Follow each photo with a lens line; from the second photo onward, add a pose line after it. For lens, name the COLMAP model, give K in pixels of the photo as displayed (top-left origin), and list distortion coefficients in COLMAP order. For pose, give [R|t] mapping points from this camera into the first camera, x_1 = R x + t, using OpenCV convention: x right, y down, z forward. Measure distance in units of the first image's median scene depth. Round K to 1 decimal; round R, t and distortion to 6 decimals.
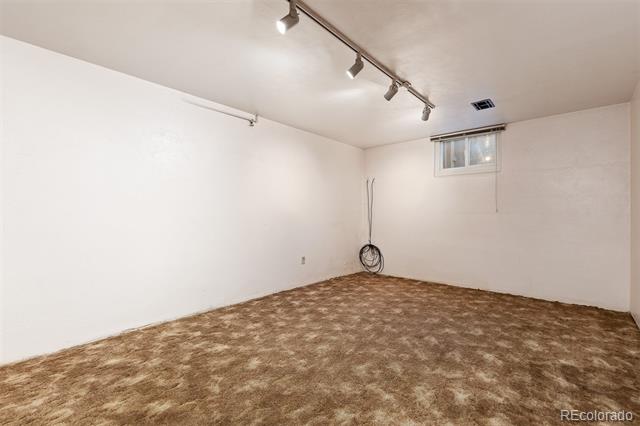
lens RADIAL K [[289.8, 0, 315.0], [0, 289.8, 213.3], [0, 0, 1]] dist [0.007279, -0.001307]
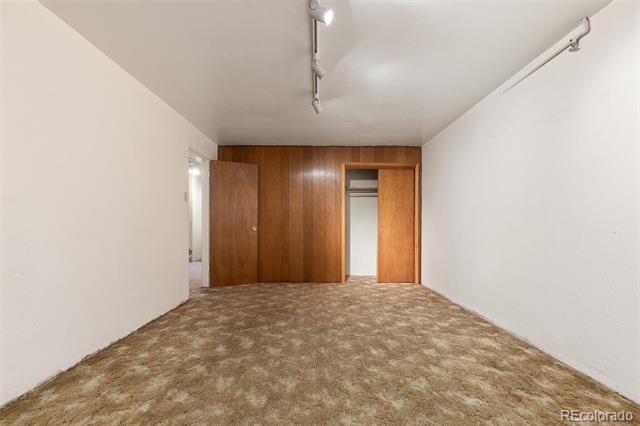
lens RADIAL K [[289.8, 0, 316.6], [0, 289.8, 217.8], [0, 0, 1]] dist [0.007279, -0.001307]
pose [[-0.741086, -0.019769, -0.671119, 0.749597], [0.002115, 0.999493, -0.031778, 0.041523], [0.671407, -0.024970, -0.740668, 1.590487]]
